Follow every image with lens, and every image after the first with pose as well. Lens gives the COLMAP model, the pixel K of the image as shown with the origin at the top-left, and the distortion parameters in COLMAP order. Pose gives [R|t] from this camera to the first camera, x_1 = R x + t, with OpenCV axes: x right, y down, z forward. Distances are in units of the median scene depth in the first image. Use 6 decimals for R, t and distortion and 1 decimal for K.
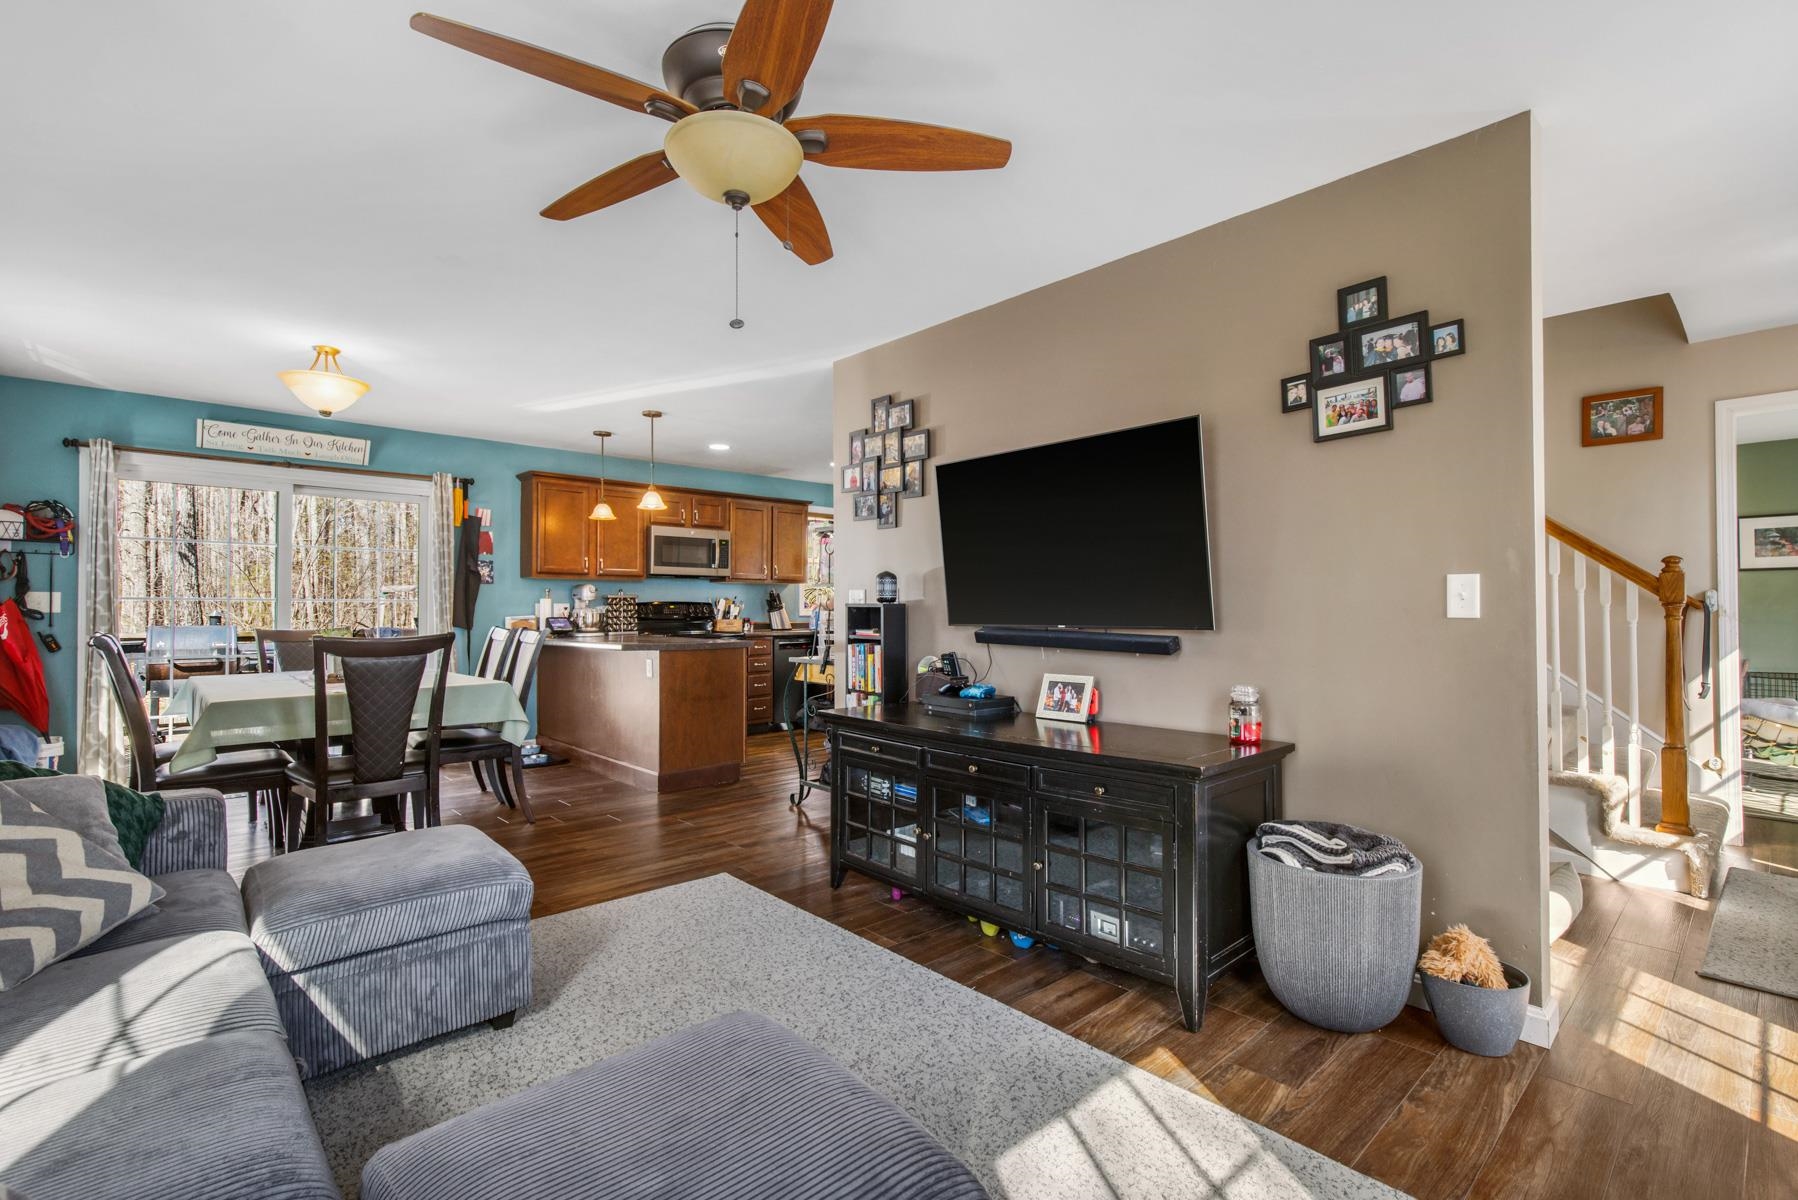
lens RADIAL K [[829.2, 0, 905.2], [0, 829.2, 600.7], [0, 0, 1]] dist [0.009693, -0.001097]
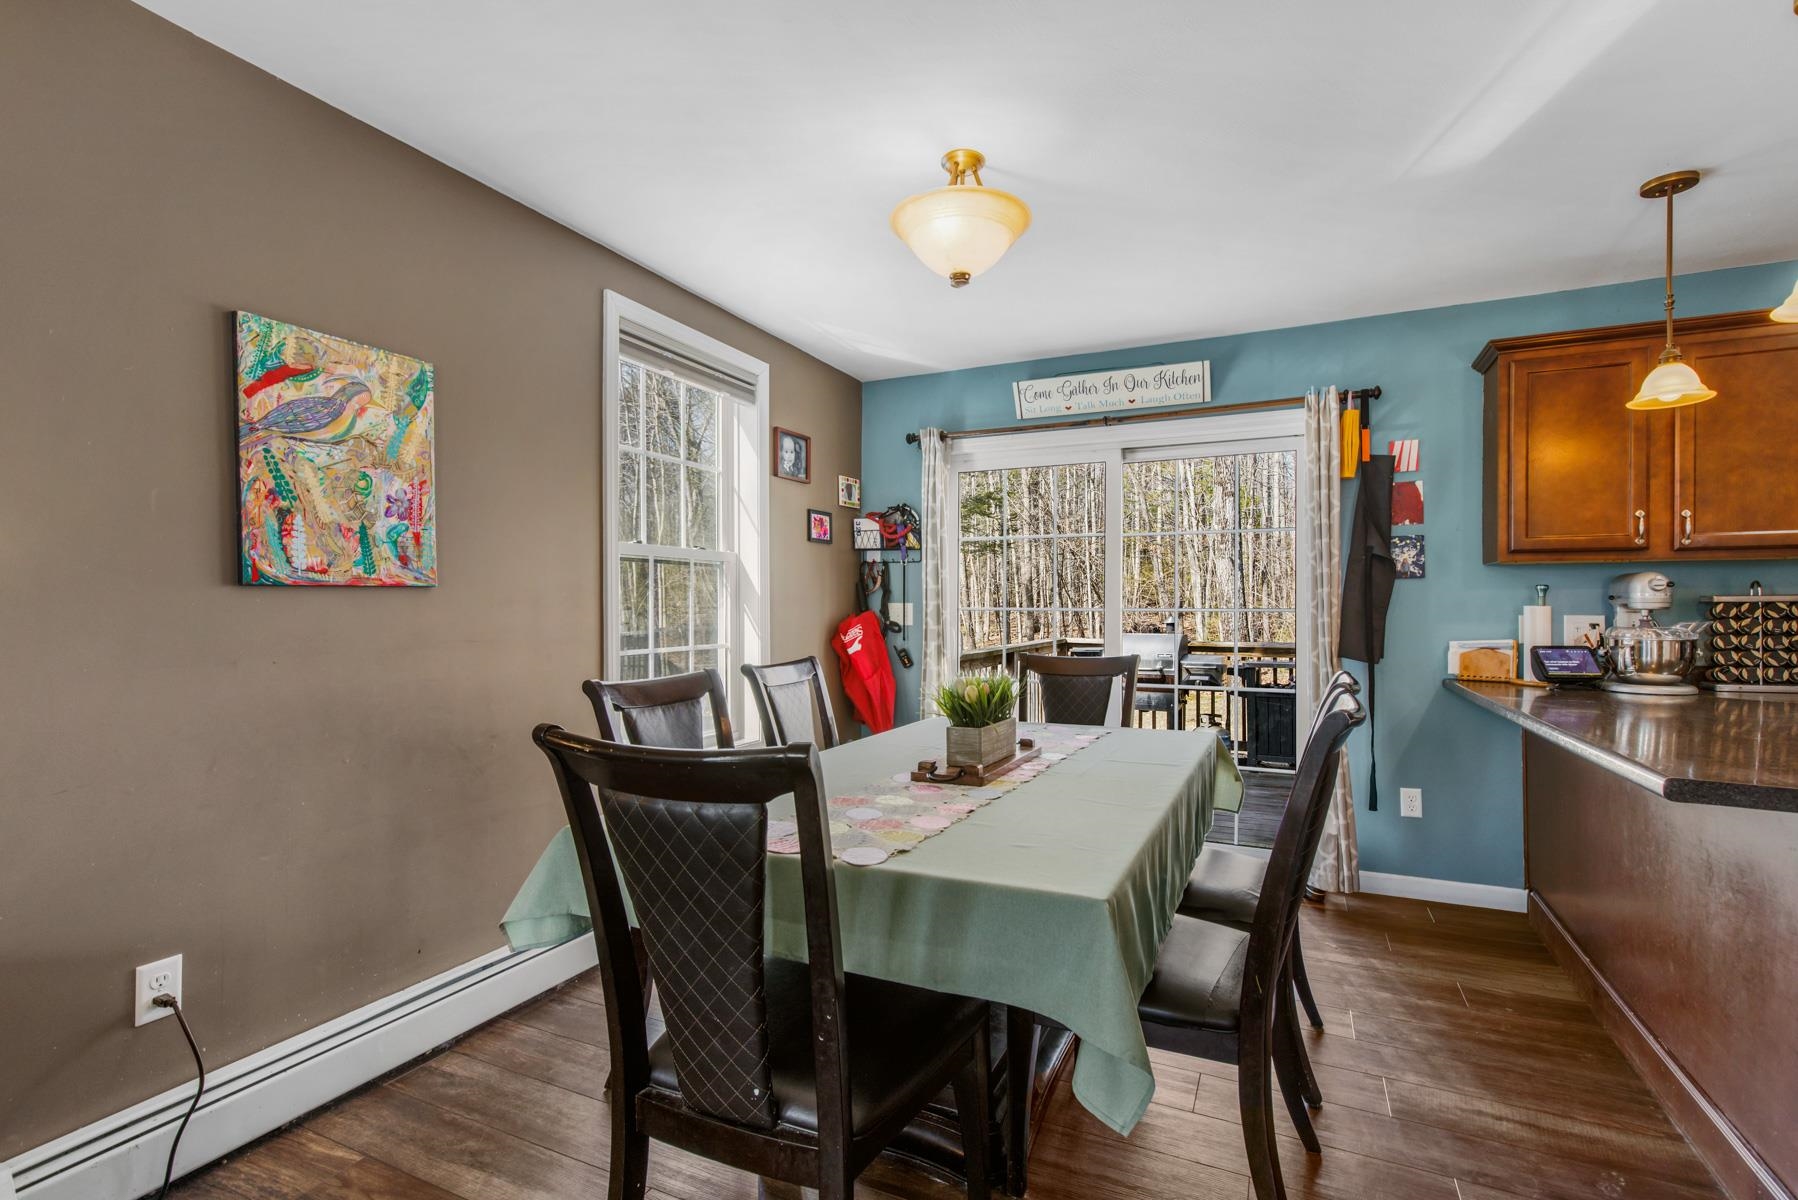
lens RADIAL K [[829.2, 0, 904.8], [0, 829.2, 606.1], [0, 0, 1]] dist [0.009693, -0.001097]
pose [[0.387839, -0.003047, -0.921722, -0.132855], [0.009213, 0.999957, 0.000571, -0.006128], [0.921681, -0.008714, 0.387851, 0.483609]]
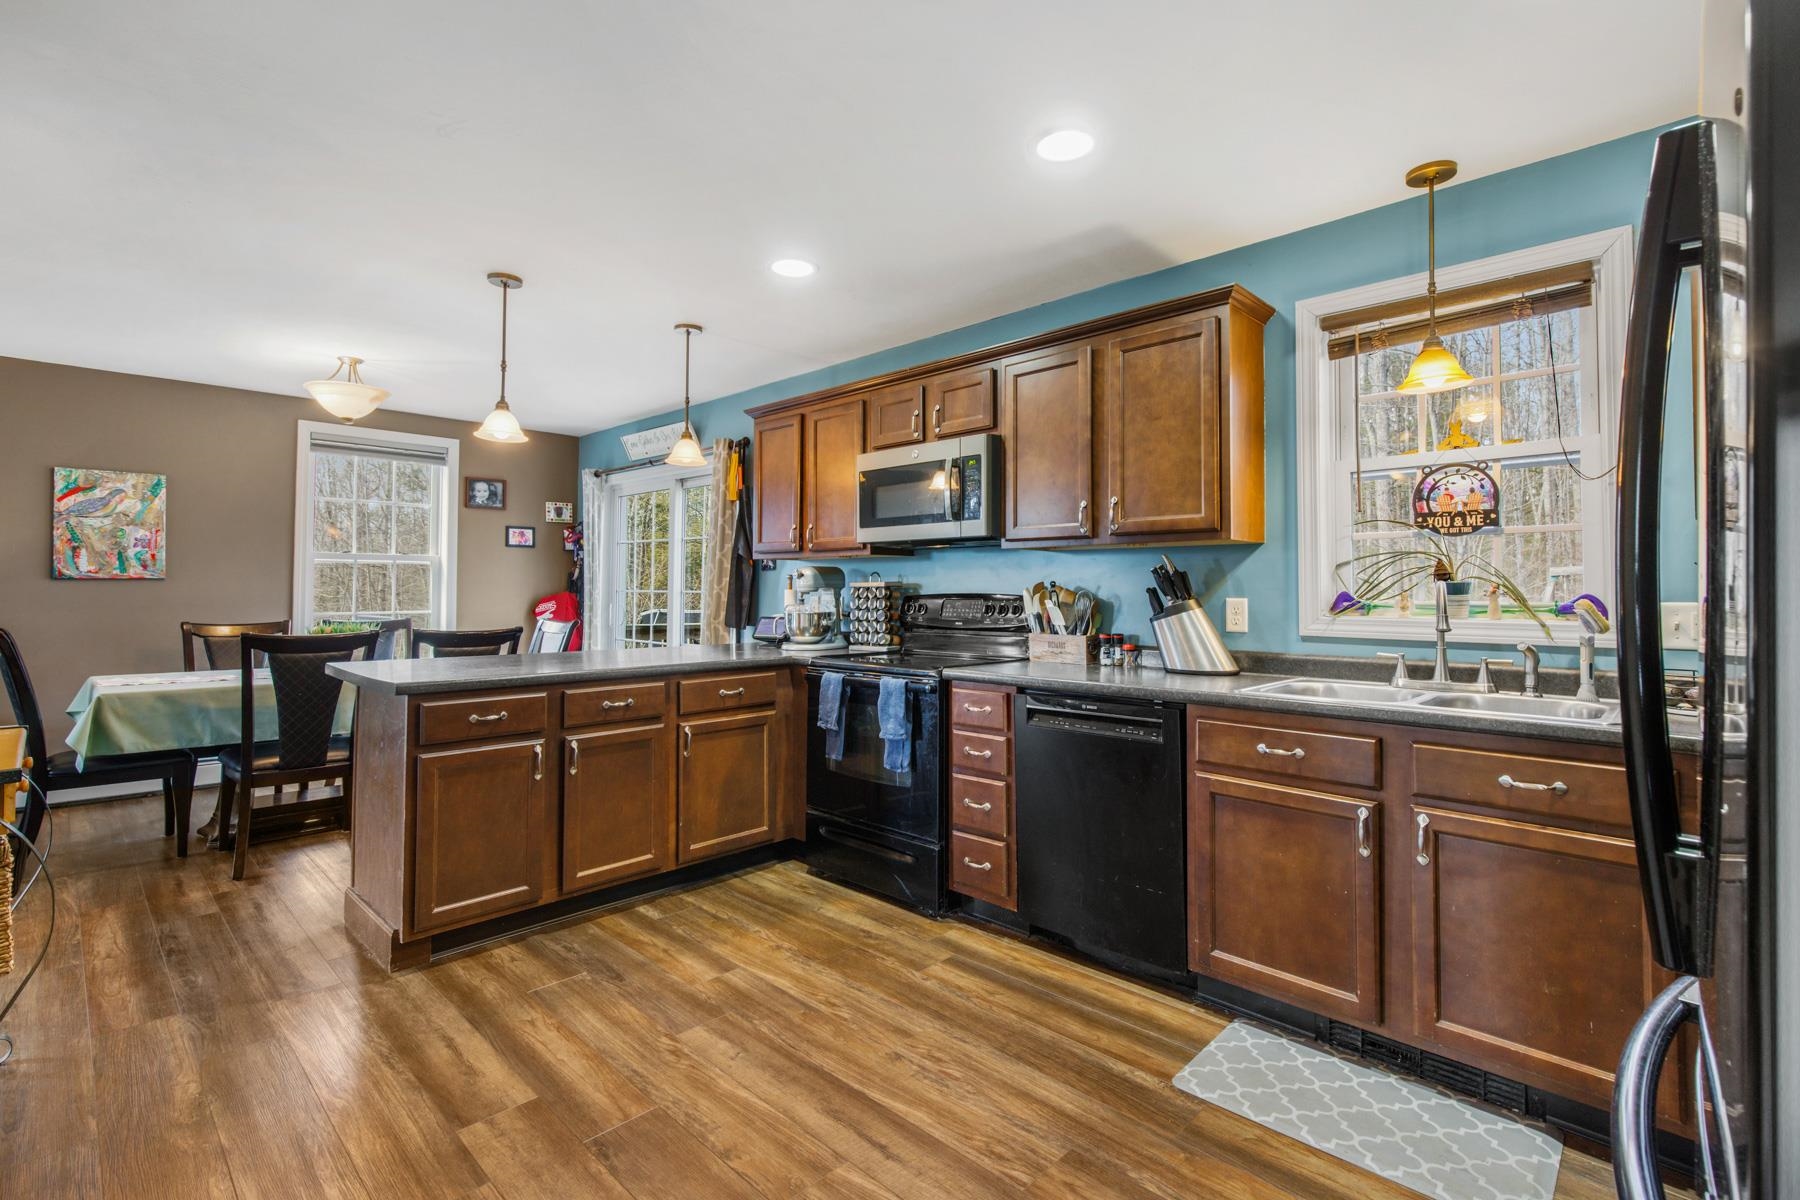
lens RADIAL K [[830.2, 0, 905.7], [0, 830.2, 556.4], [0, 0, 1]] dist [0.009693, -0.001097]
pose [[0.058926, -0.041933, -0.997381, 0.266733], [0.006710, 0.999111, -0.041609, -0.000068], [0.998240, -0.004241, 0.059155, 1.072208]]
